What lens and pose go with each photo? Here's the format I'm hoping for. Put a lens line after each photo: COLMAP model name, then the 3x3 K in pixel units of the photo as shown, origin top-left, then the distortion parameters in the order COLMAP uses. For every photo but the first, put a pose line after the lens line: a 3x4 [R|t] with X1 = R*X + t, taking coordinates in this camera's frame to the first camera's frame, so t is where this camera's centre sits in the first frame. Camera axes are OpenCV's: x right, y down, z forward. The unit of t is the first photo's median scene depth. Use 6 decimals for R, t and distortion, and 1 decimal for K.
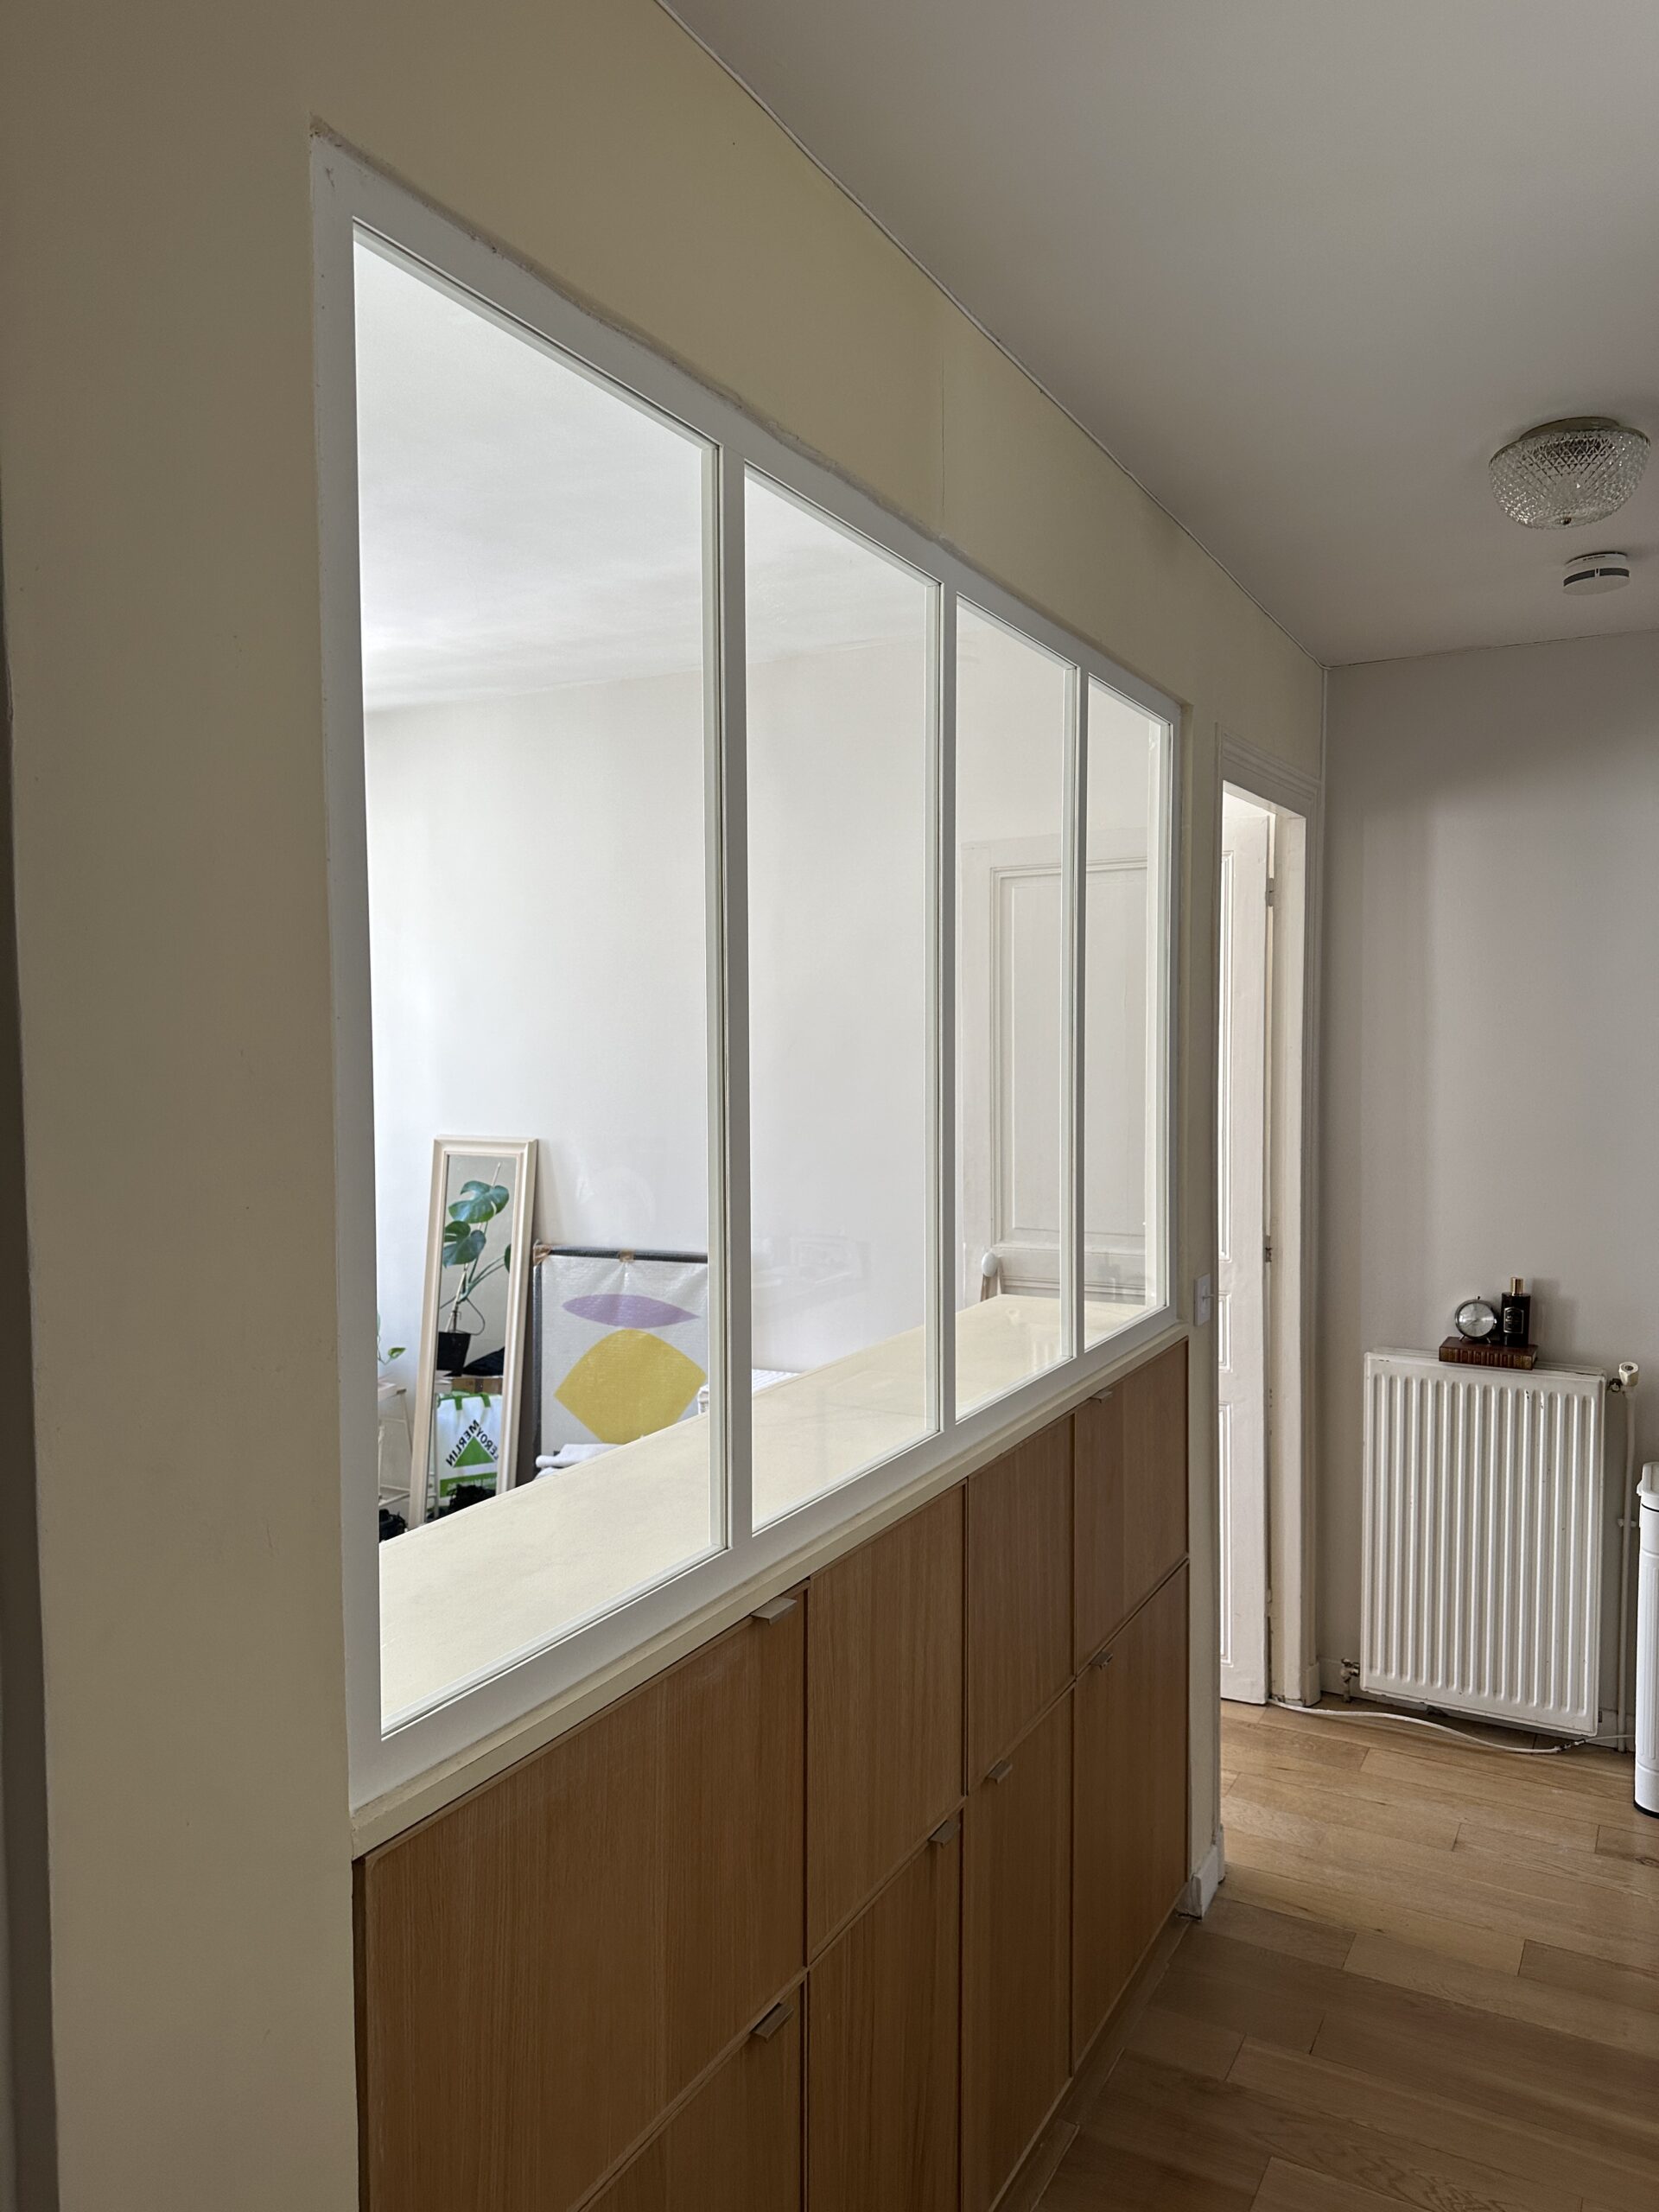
lens RADIAL K [[1591.3, 0, 829.5], [0, 1591.3, 1106.0], [0, 0, 1]] dist [0.090400, -0.187365]
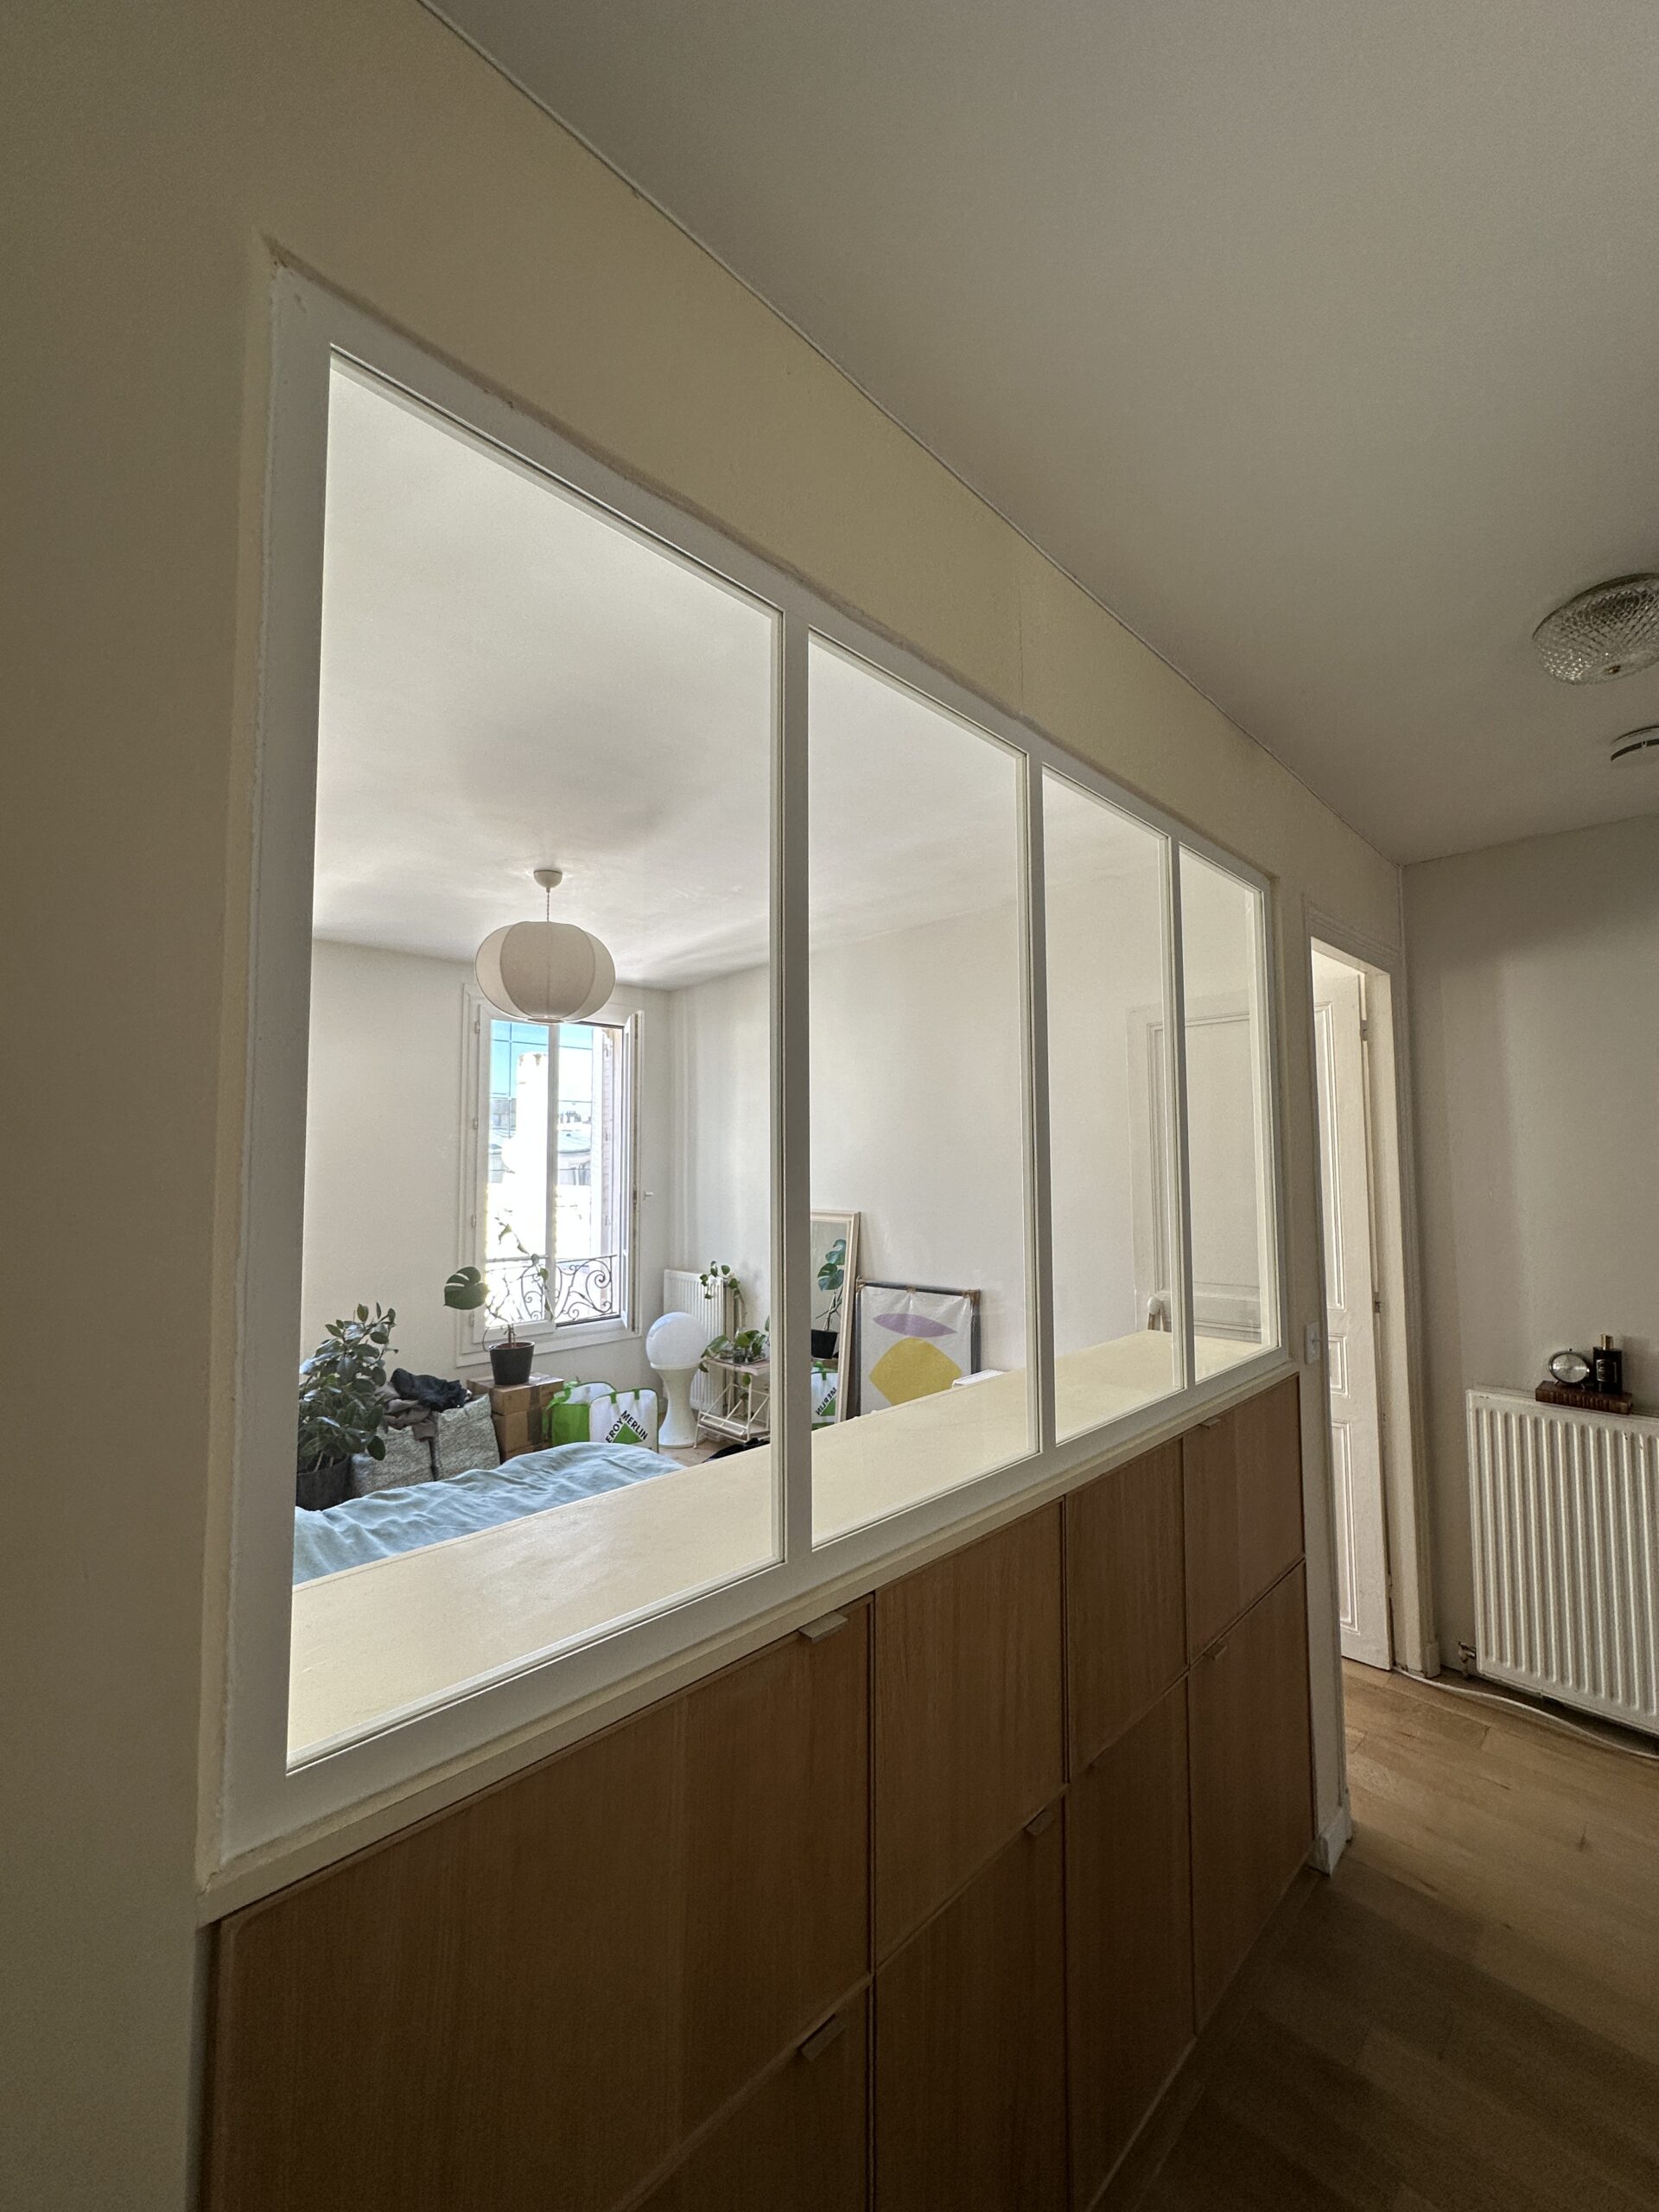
lens RADIAL K [[891.0, 0, 829.5], [0, 891.0, 1106.0], [0, 0, 1]] dist [-0.008172, 0.000853]
pose [[0.955992, -0.019626, -0.292736, 0.068016], [-0.012136, 0.994261, -0.106290, 0.013963], [0.293142, 0.105165, 0.950267, 0.180603]]
